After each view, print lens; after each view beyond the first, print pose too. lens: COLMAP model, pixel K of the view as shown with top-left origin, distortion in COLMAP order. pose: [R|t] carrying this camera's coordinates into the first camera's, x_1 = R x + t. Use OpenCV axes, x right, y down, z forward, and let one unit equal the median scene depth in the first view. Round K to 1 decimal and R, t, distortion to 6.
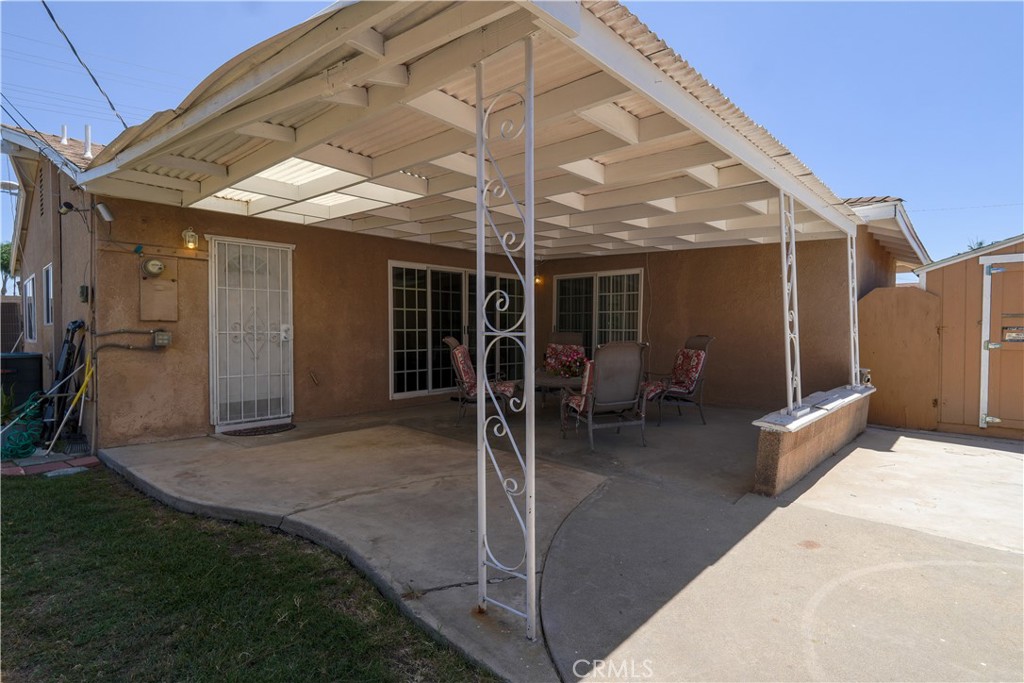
lens RADIAL K [[505.8, 0, 514.2], [0, 505.8, 340.5], [0, 0, 1]] dist [-0.000962, 0.001211]
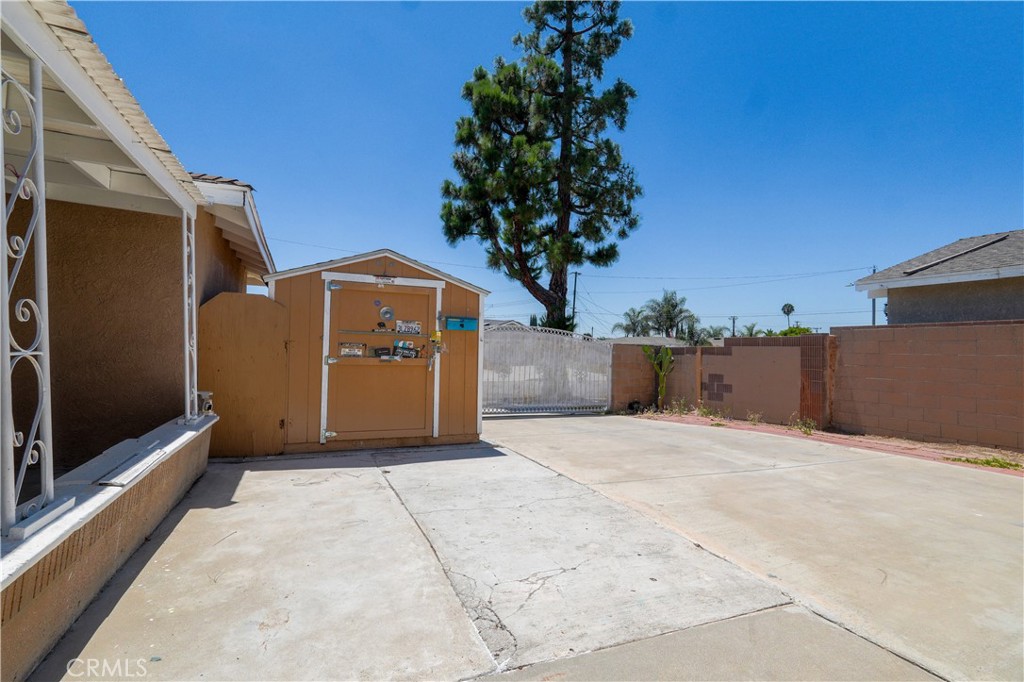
lens RADIAL K [[472.8, 0, 514.2], [0, 472.8, 344.0], [0, 0, 1]] dist [0.000798, -0.000293]
pose [[0.401486, 0.017774, 0.915693, 0.243162], [-0.003726, 0.999835, -0.017773, -0.008256], [-0.915858, 0.003724, 0.401486, 0.306423]]
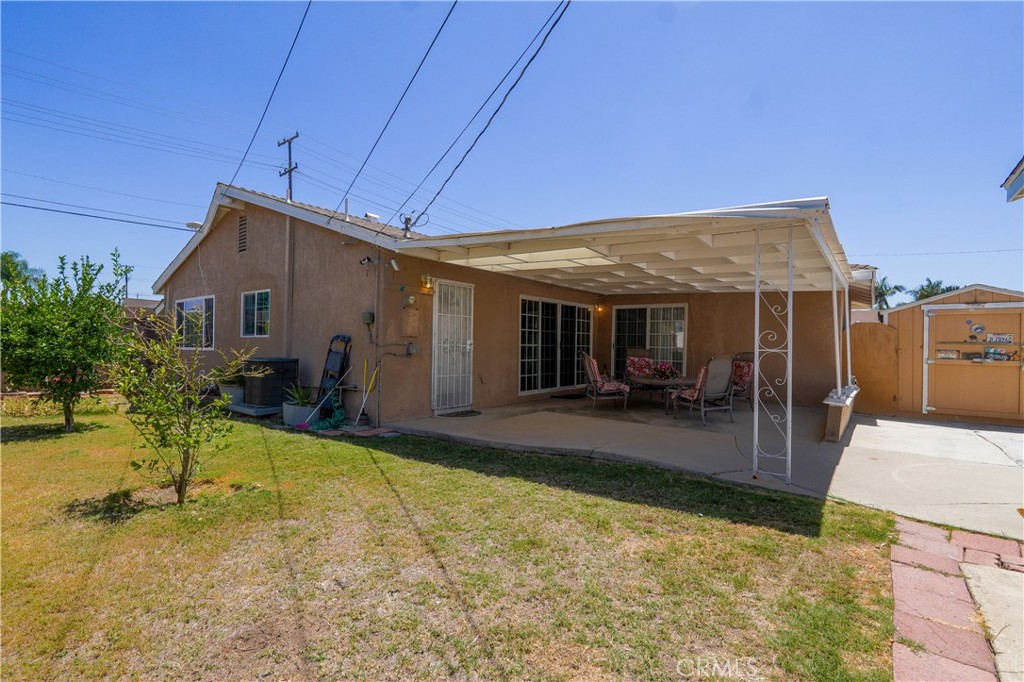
lens RADIAL K [[472.8, 0, 513.2], [0, 472.8, 339.0], [0, 0, 1]] dist [0.000798, -0.000293]
pose [[0.995956, 0.016830, 0.088250, -0.513988], [-0.013897, 0.999334, -0.033746, 0.008911], [-0.088759, 0.032384, 0.995527, -0.379133]]
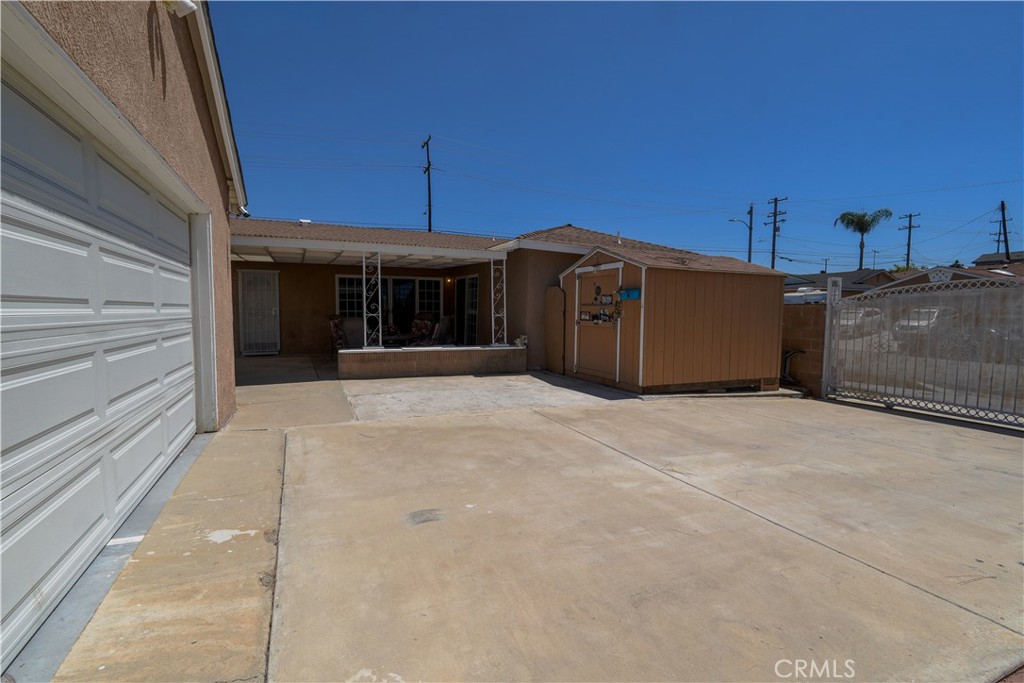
lens RADIAL K [[472.8, 0, 515.2], [0, 472.8, 355.3], [0, 0, 1]] dist [0.000798, -0.000293]
pose [[0.925337, 0.041538, -0.376863, 1.437918], [-0.014887, 0.997195, 0.073359, 0.006083], [0.378853, -0.062271, 0.923359, -0.546586]]
